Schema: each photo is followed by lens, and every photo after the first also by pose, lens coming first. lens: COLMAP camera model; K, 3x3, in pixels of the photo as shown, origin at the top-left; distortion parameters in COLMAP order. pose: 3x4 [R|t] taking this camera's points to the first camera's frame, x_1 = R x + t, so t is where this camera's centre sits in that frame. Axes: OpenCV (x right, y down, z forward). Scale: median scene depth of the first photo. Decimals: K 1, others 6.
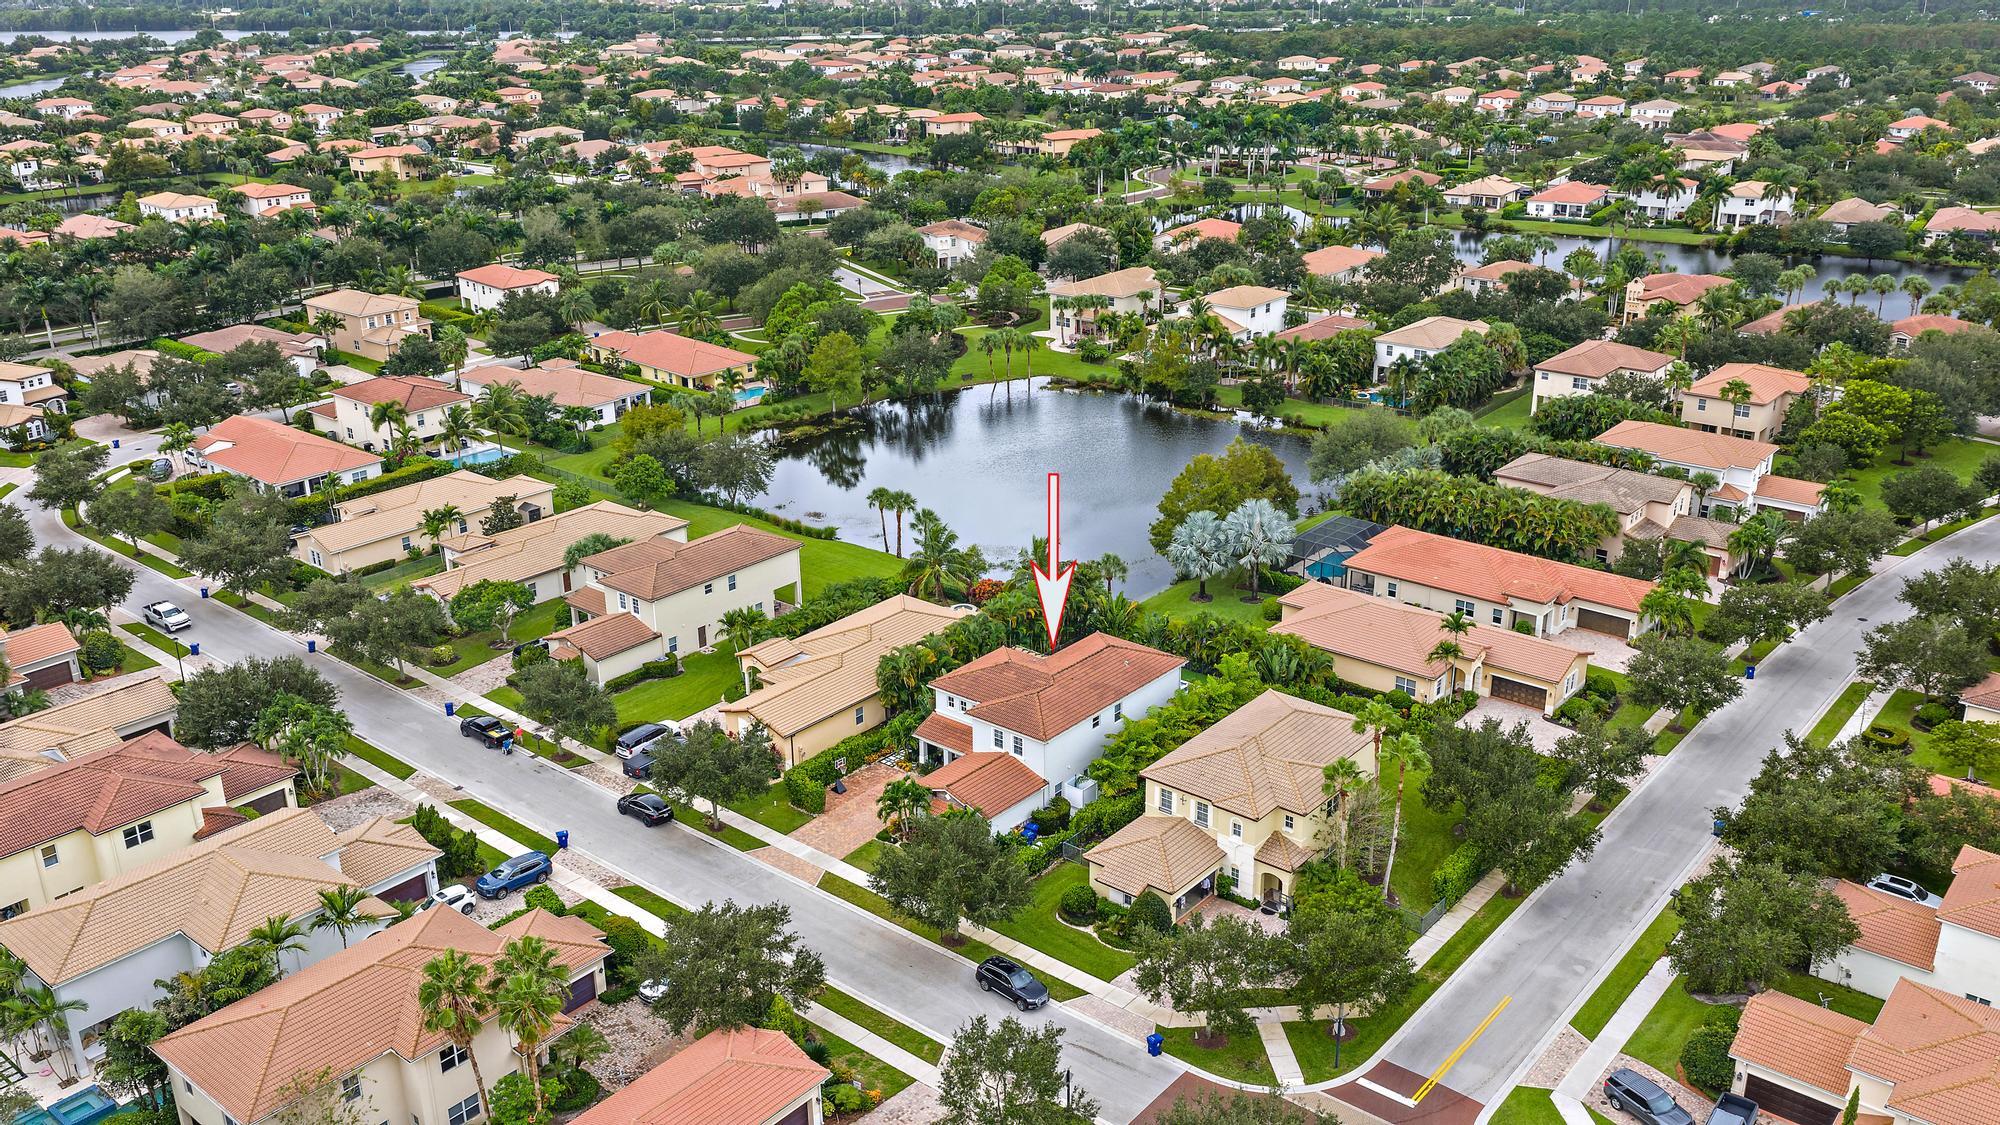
lens RADIAL K [[1649.1, 0, 1008.3], [0, 1649.1, 560.7], [0, 0, 1]] dist [0.029313, -0.050604]
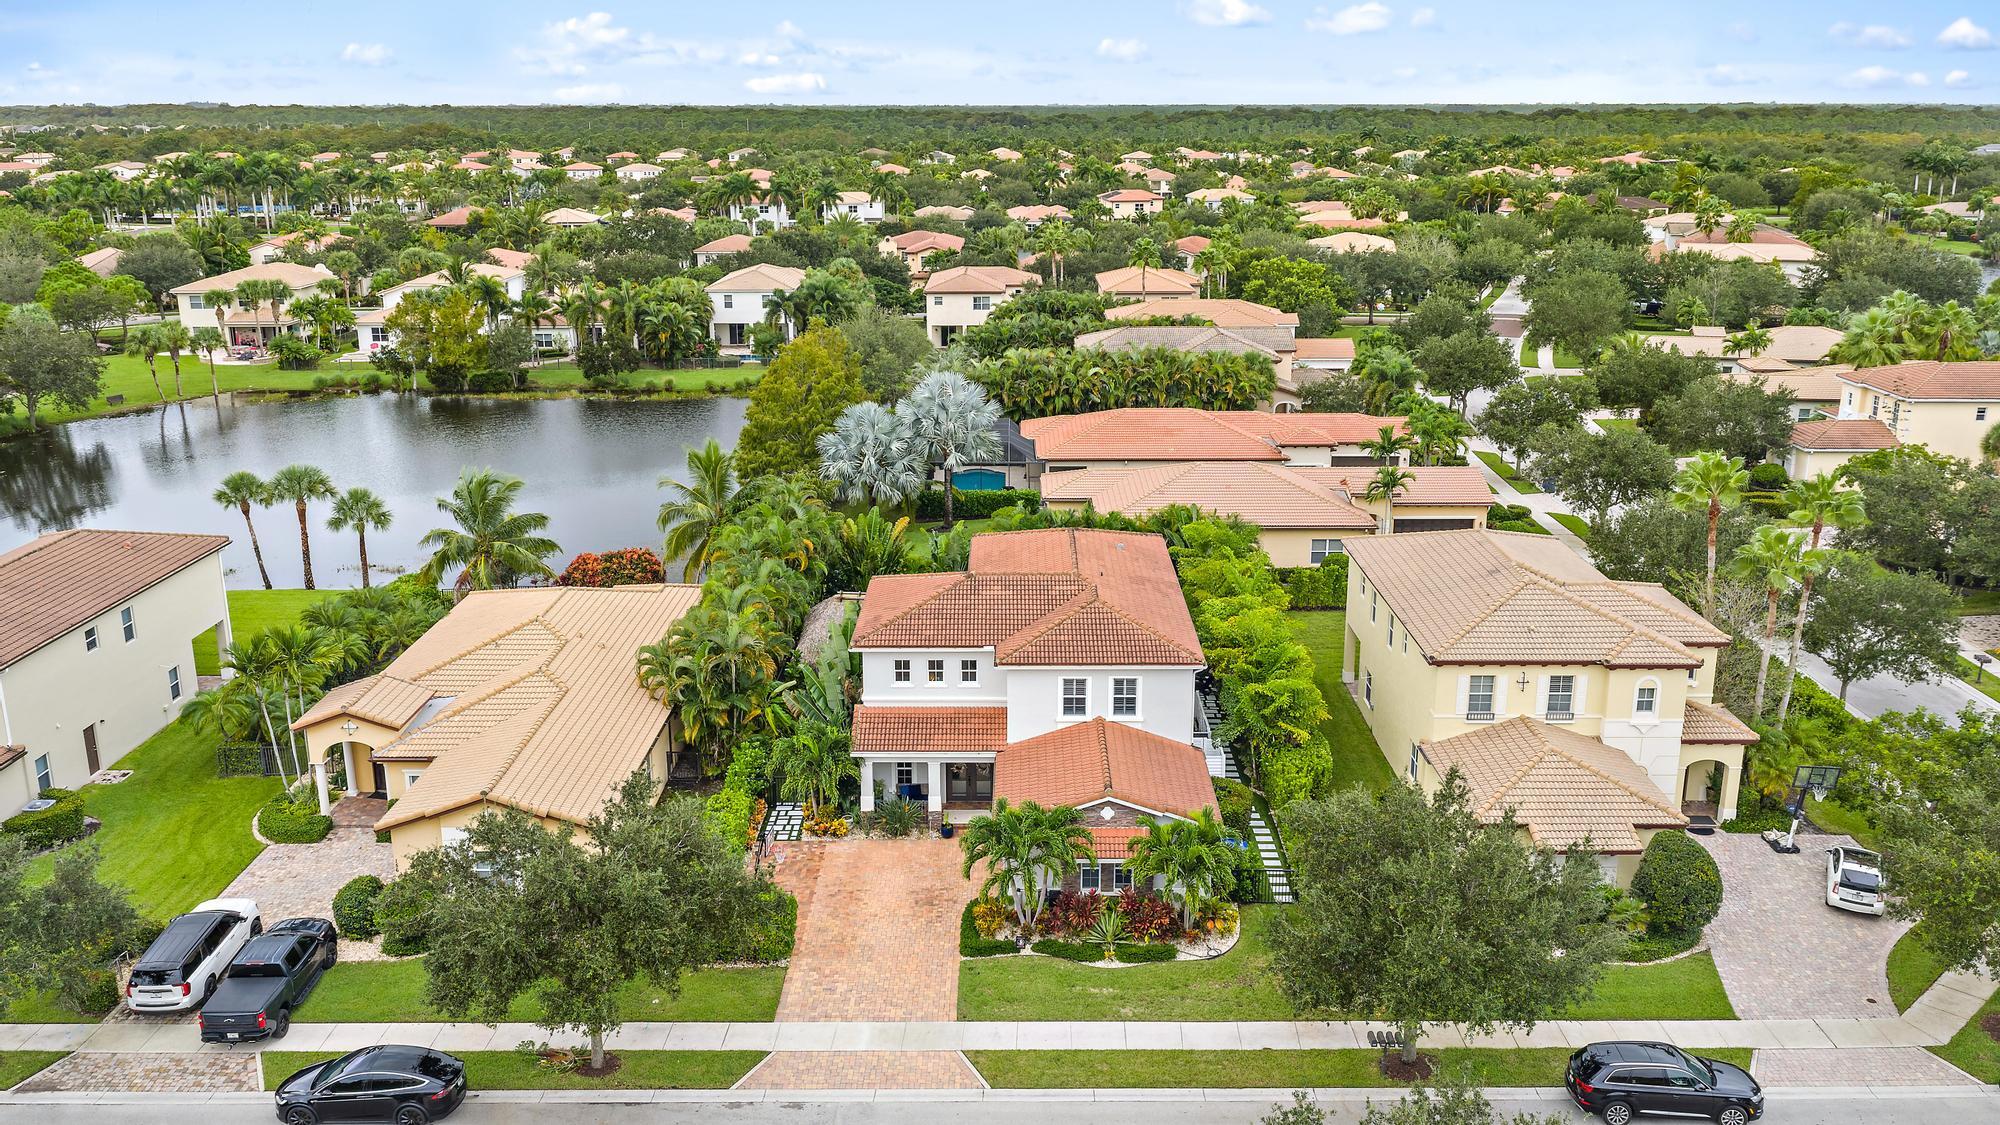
lens RADIAL K [[1649.1, 0, 1008.3], [0, 1649.1, 560.7], [0, 0, 1]] dist [0.029313, -0.050604]
pose [[0.773213, -0.160121, 0.613599, -0.282244], [0.218365, 0.975650, -0.020567, 0.064583], [-0.595365, 0.149891, 0.789350, 0.535545]]
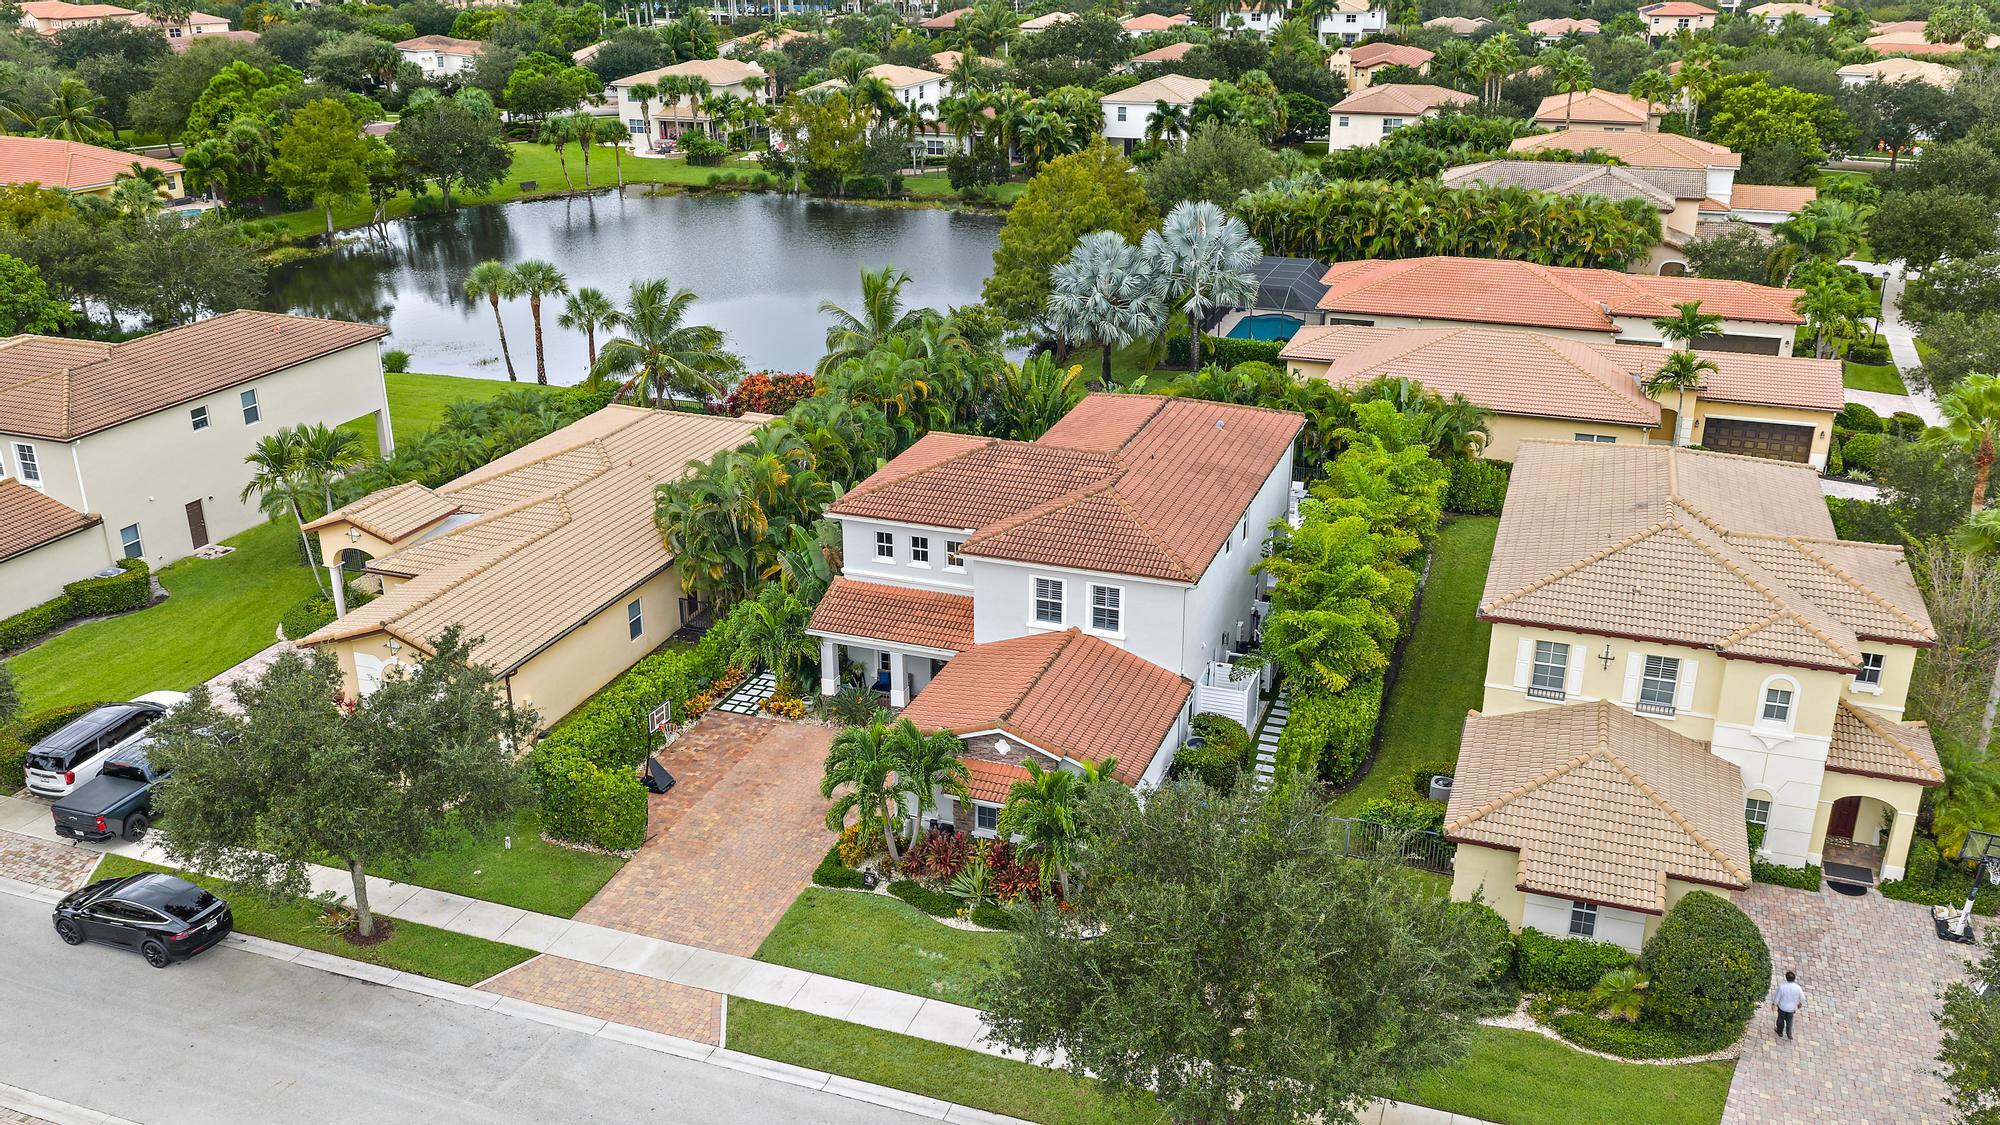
lens RADIAL K [[1649.1, 0, 1008.3], [0, 1649.1, 560.7], [0, 0, 1]] dist [0.029313, -0.050604]
pose [[0.940274, -0.116396, 0.319902, -0.131582], [0.112451, 0.993178, 0.030844, 0.073346], [-0.321310, 0.006972, 0.946948, 0.527842]]
